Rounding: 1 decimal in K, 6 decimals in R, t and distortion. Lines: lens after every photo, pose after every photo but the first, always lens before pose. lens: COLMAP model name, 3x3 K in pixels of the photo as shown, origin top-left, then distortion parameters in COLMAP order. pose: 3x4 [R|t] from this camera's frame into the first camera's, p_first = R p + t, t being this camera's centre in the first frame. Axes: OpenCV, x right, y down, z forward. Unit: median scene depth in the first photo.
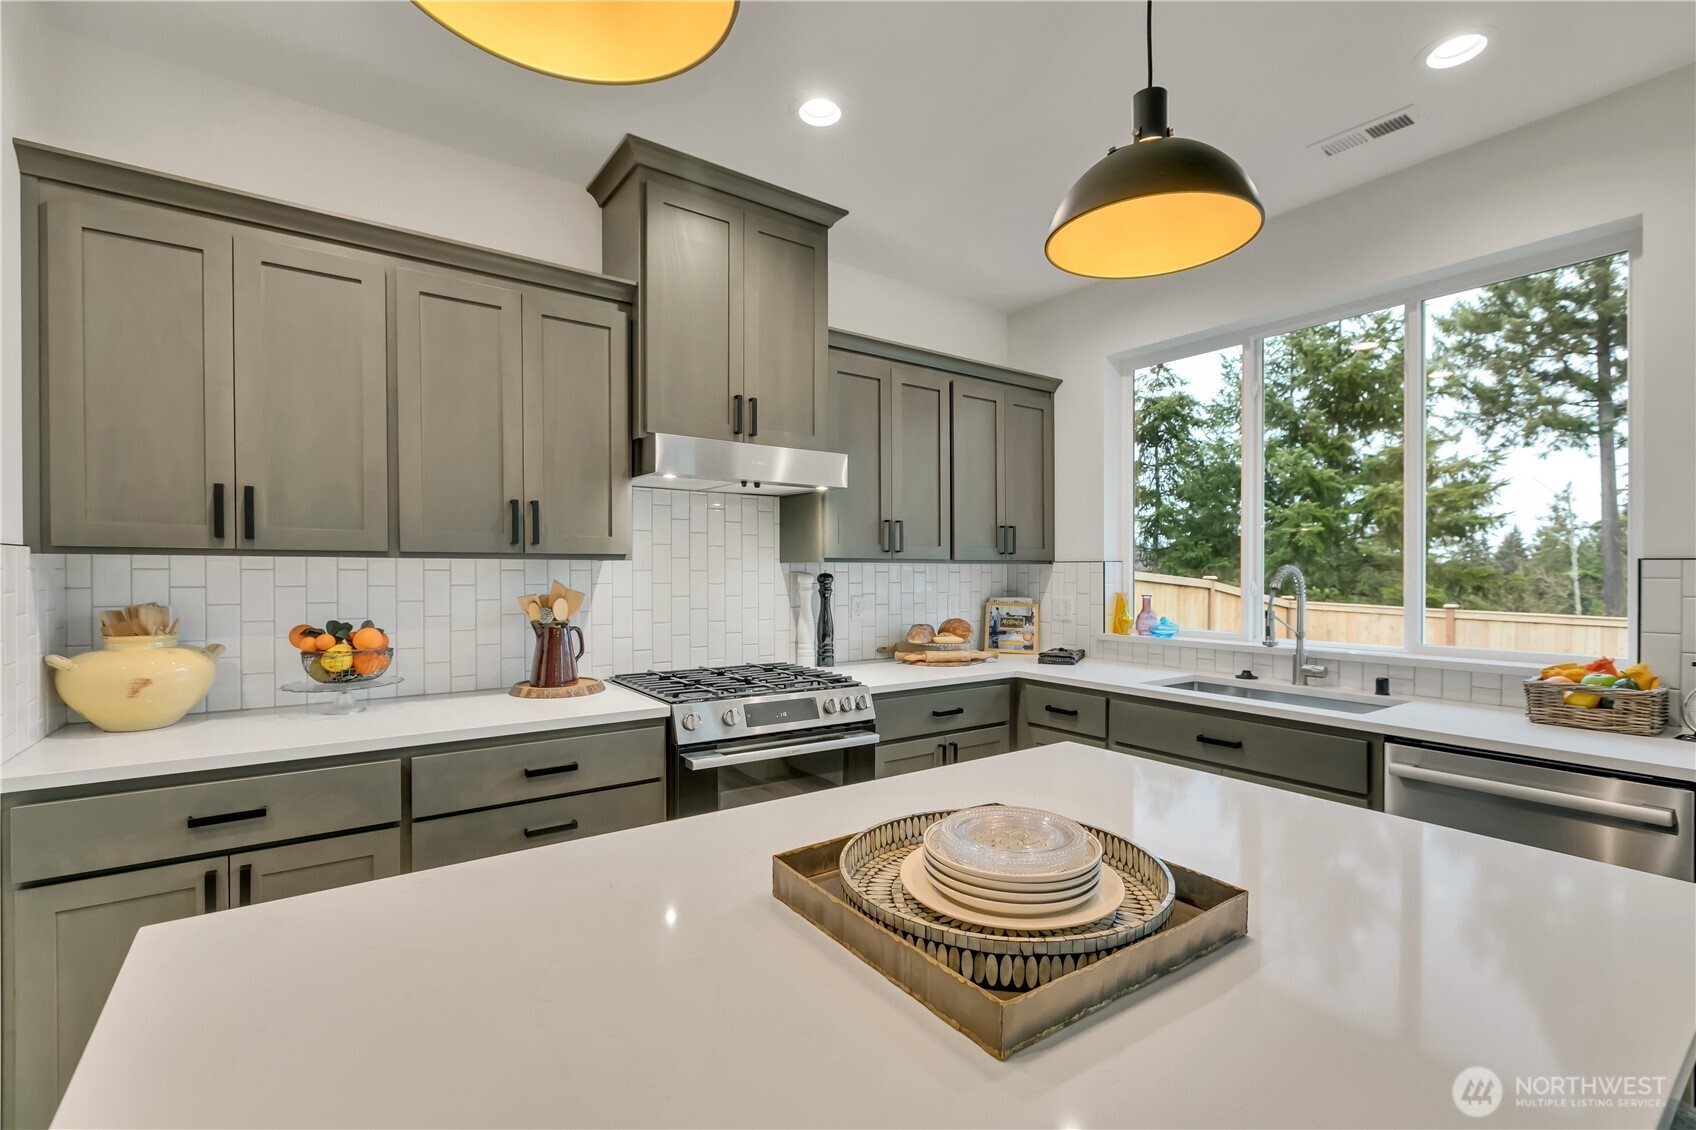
lens RADIAL K [[760.3, 0, 844.6], [0, 760.3, 582.6], [0, 0, 1]] dist [0.002196, -0.000356]
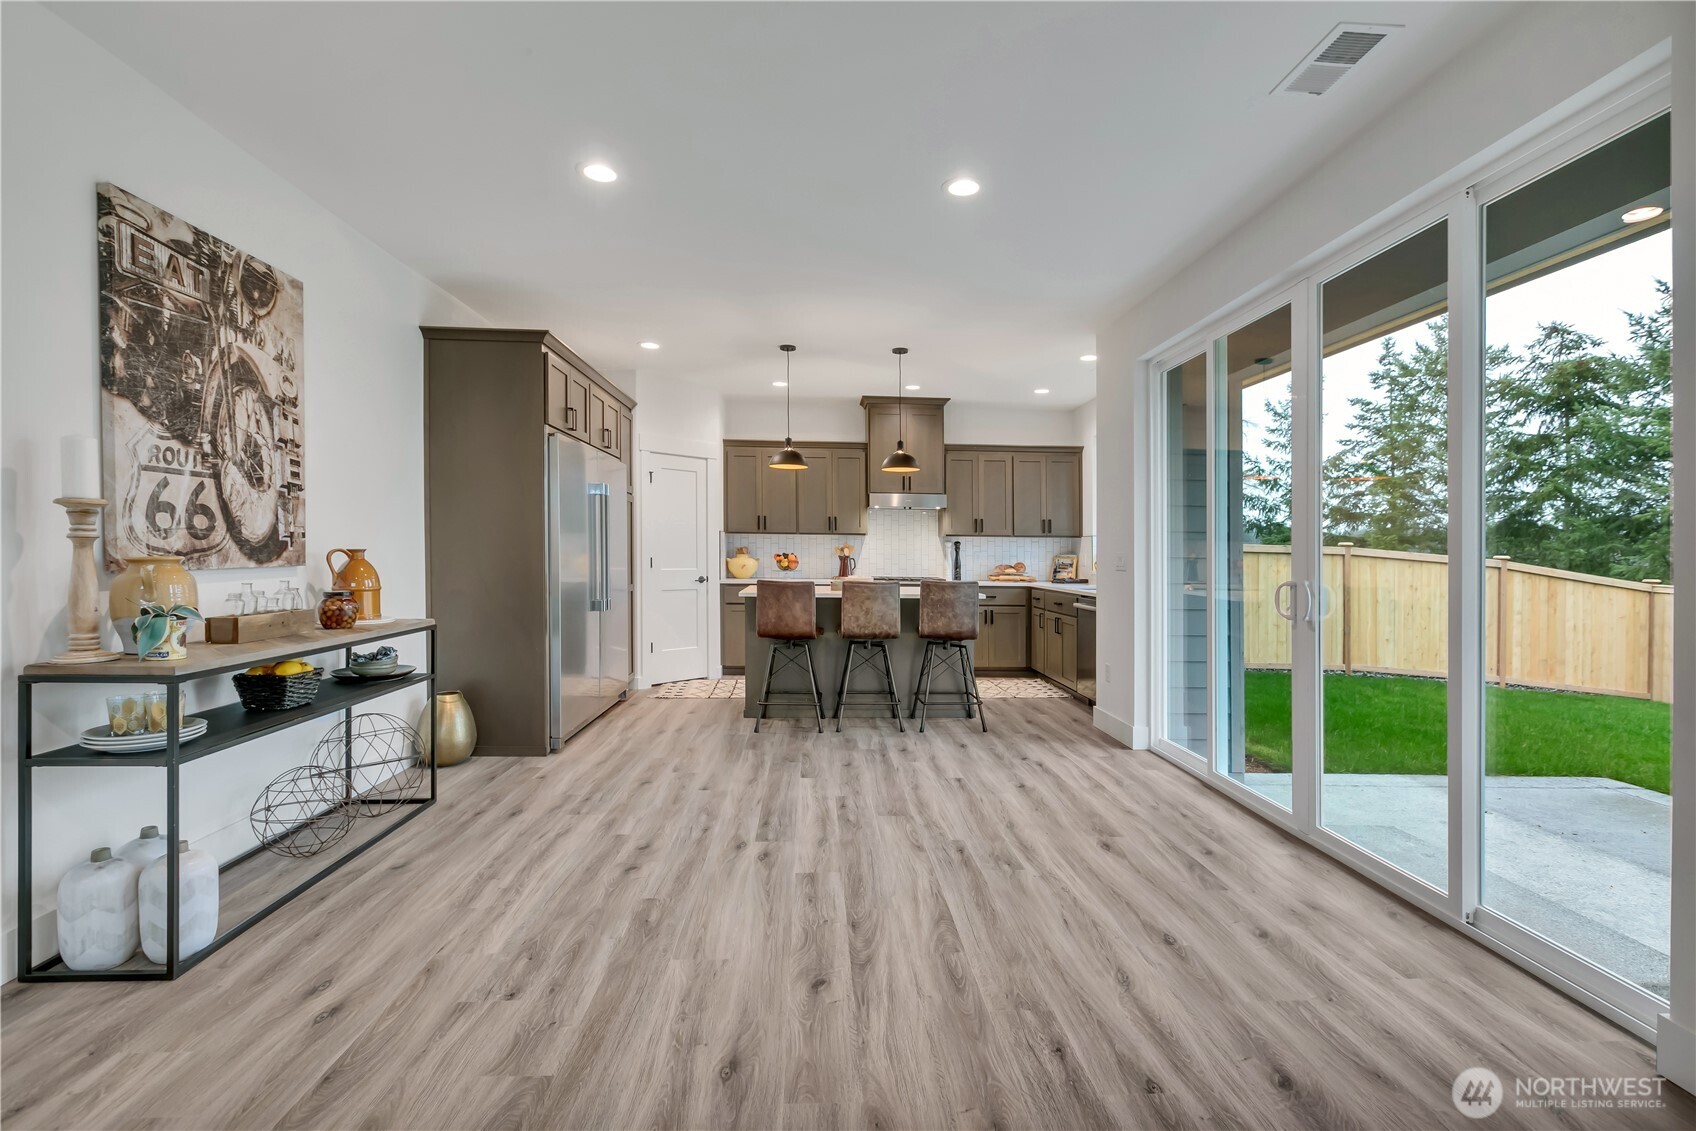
lens RADIAL K [[763.6, 0, 848.0], [0, 763.6, 565.5], [0, 0, 1]] dist [0.000845, 0.000435]
pose [[0.841860, 0.014928, -0.539490, 1.074014], [-0.017383, 0.999849, 0.000541, 0.074380], [0.539416, 0.008923, 0.841992, -1.313028]]
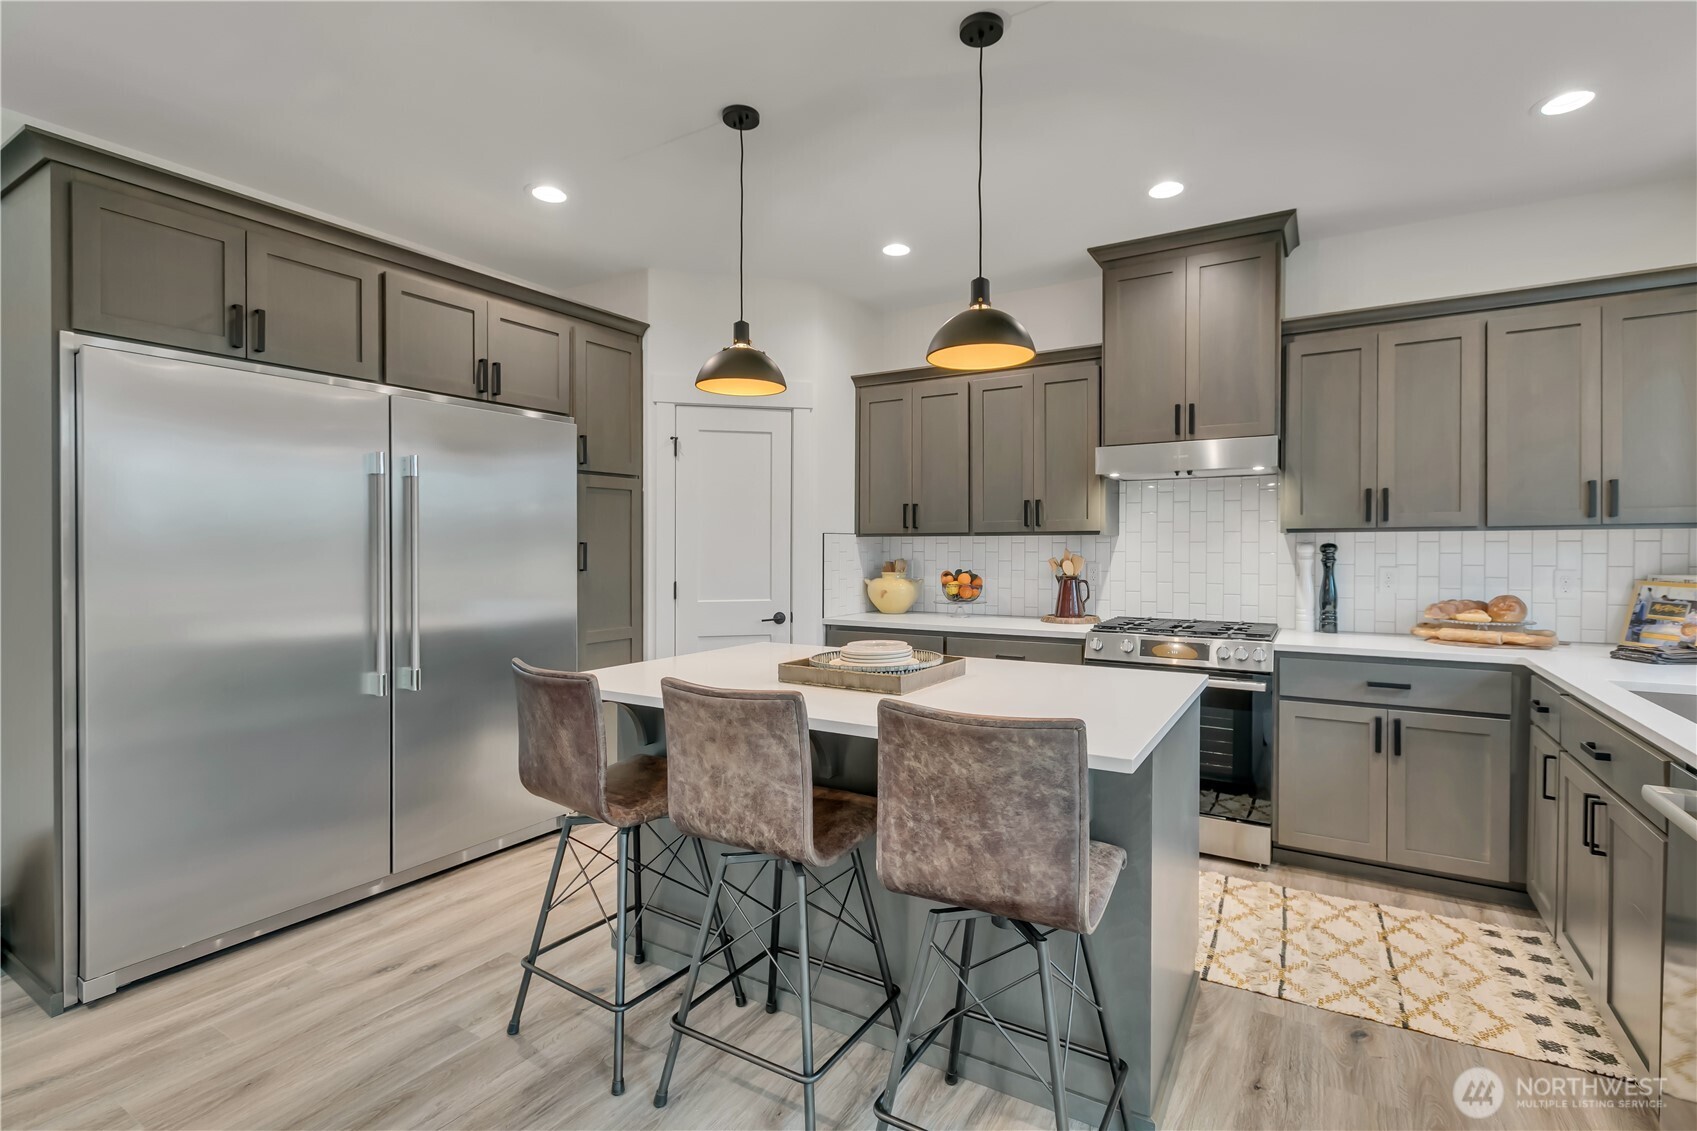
lens RADIAL K [[775.7, 0, 867.6], [0, 775.7, 564.1], [0, 0, 1]] dist [0.001182, -0.000070]
pose [[0.403916, 0.013457, -0.914697, 0.759399], [-0.012856, 0.999877, 0.009033, 0.016289], [0.914706, 0.008110, 0.404040, -0.003499]]
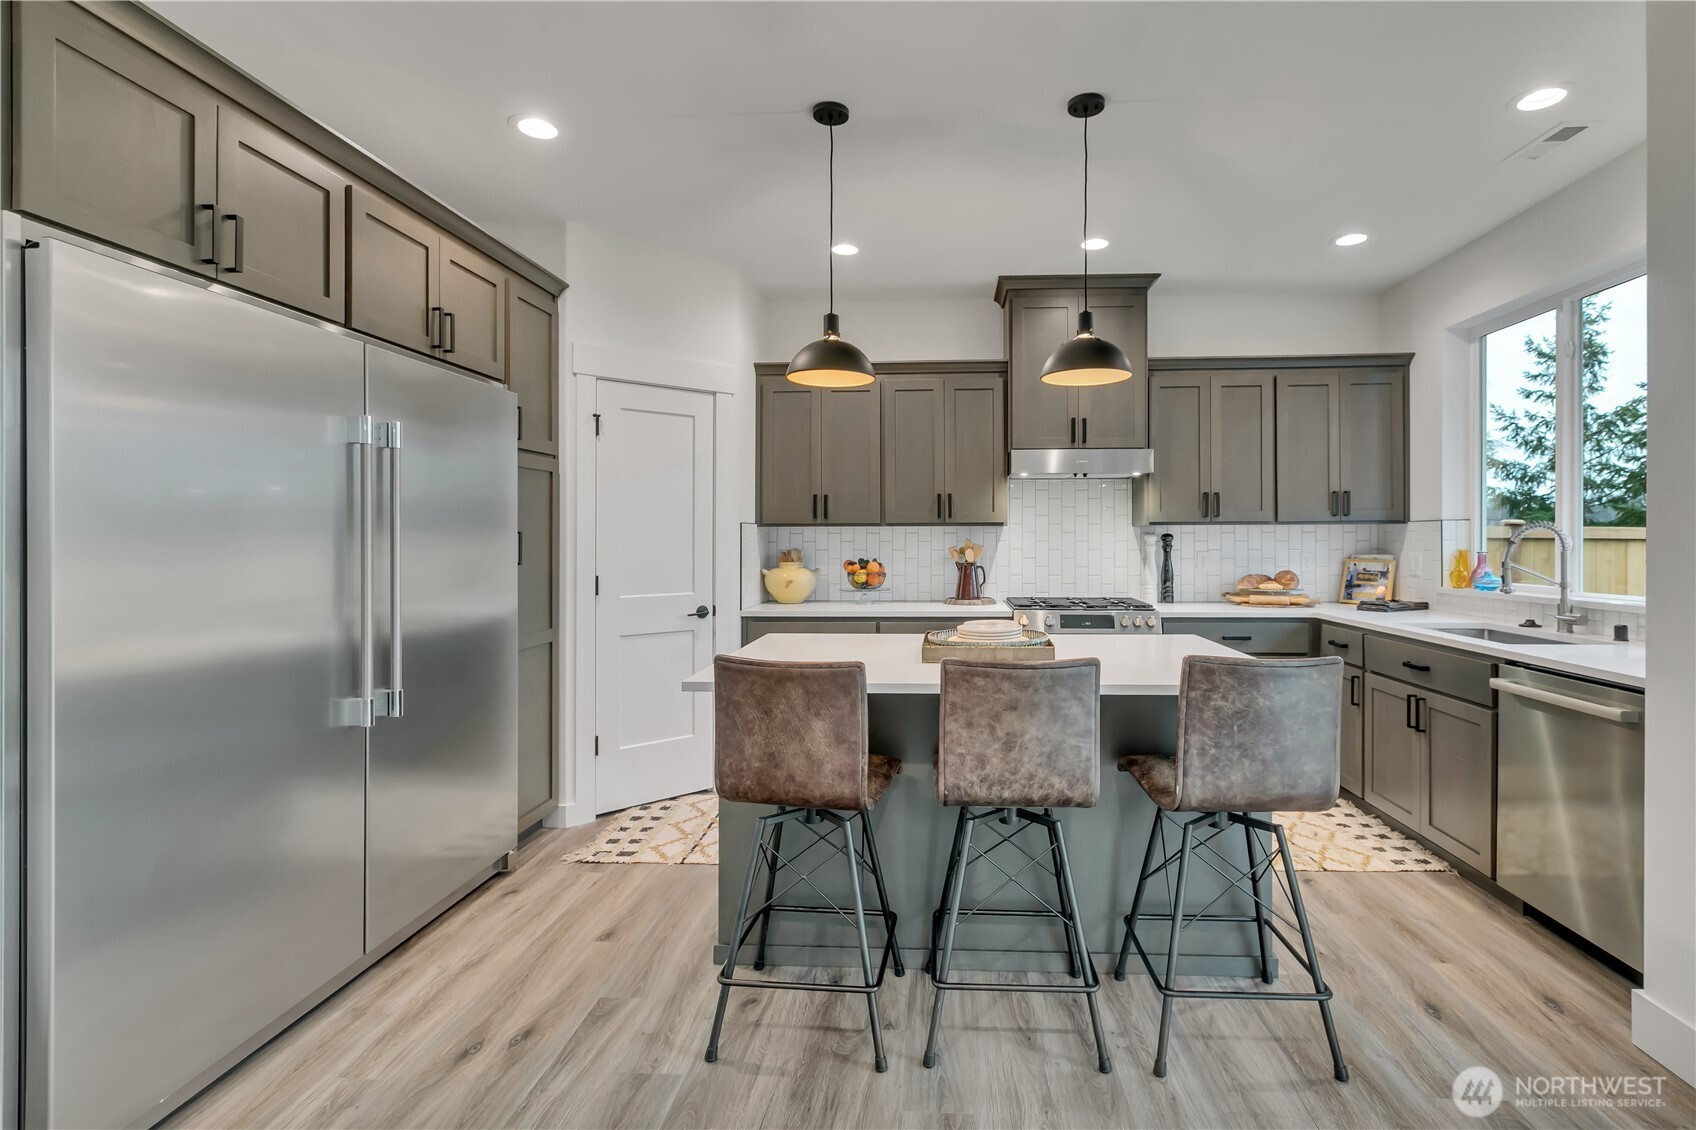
lens RADIAL K [[801.7, 0, 900.4], [0, 801.7, 547.9], [0, 0, 1]] dist [-0.001080, 0.000332]
pose [[0.780553, 0.000536, -0.625090, 0.539058], [-0.004311, 0.999980, -0.004526, 0.023559], [0.625075, 0.006227, 0.780540, -0.432966]]
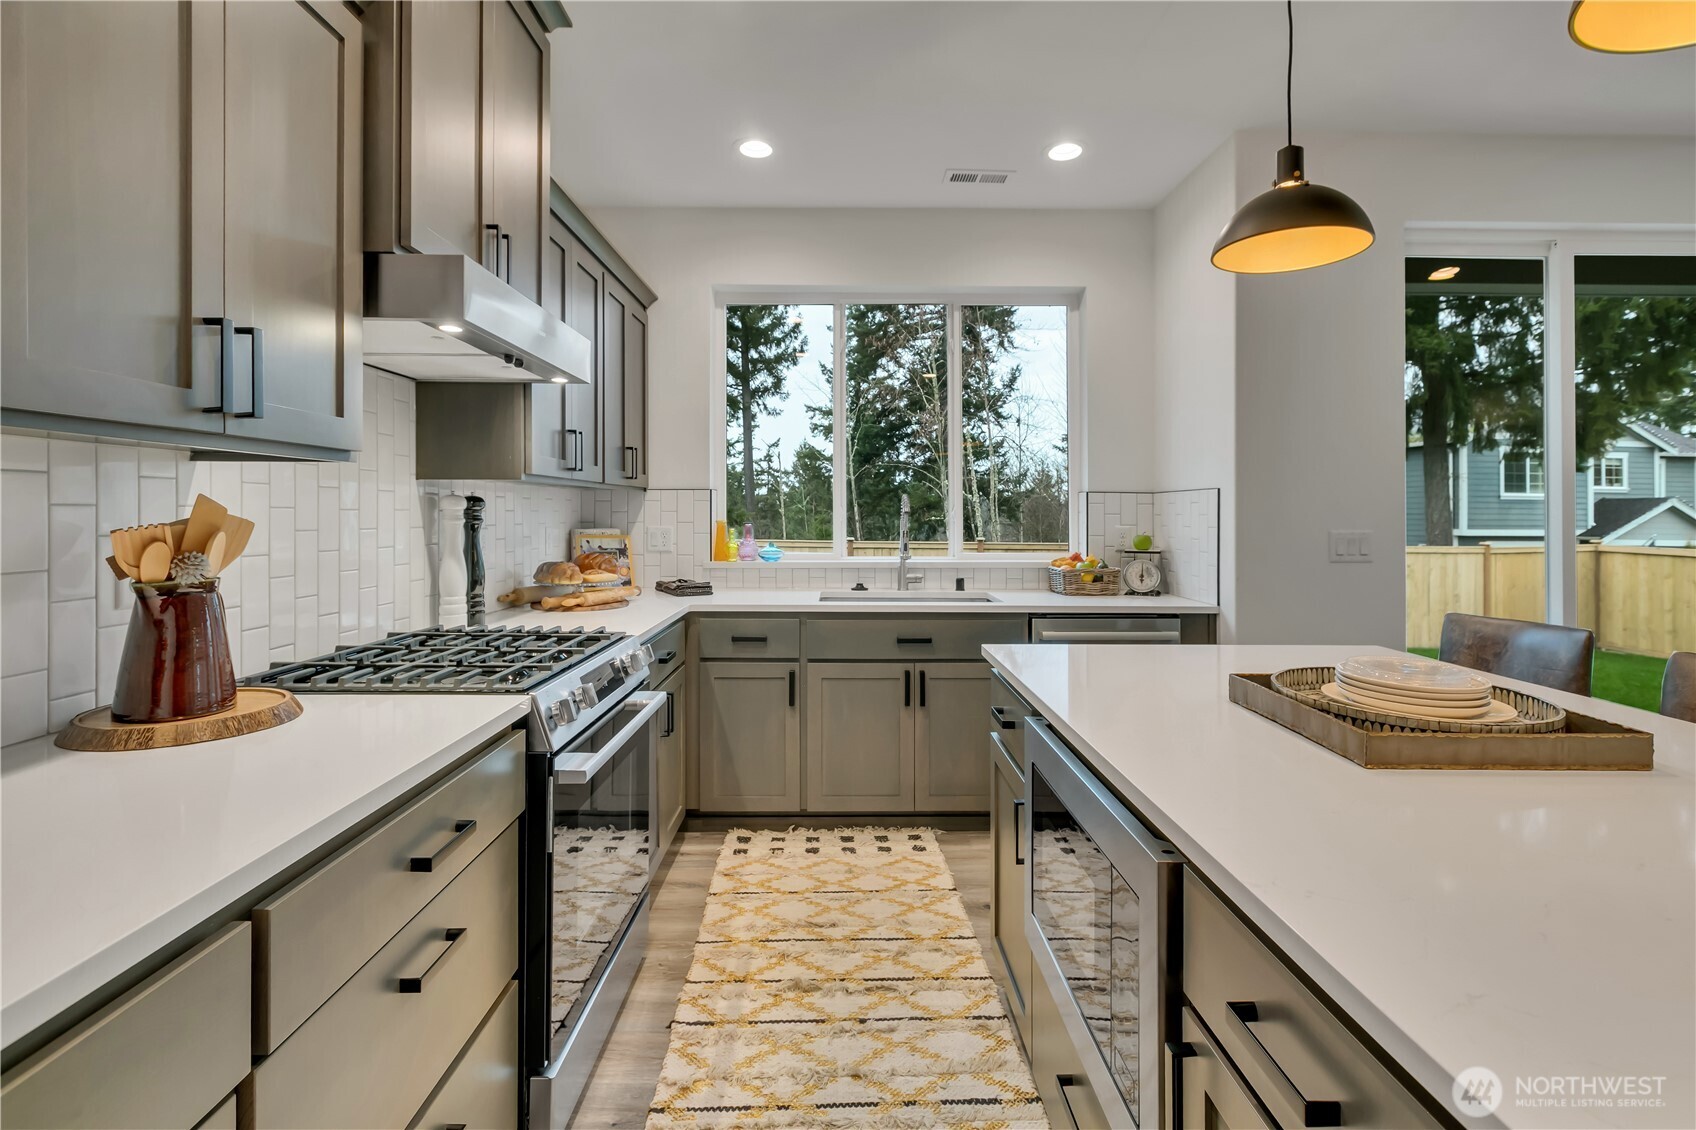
lens RADIAL K [[780.9, 0, 844.8], [0, 780.9, 514.4], [0, 0, 1]] dist [0.000165, 0.000027]
pose [[0.580490, -0.003998, 0.814258, -0.466419], [0.012712, 0.999911, -0.004153, 0.013470], [-0.814168, 0.012762, 0.580489, 0.314357]]
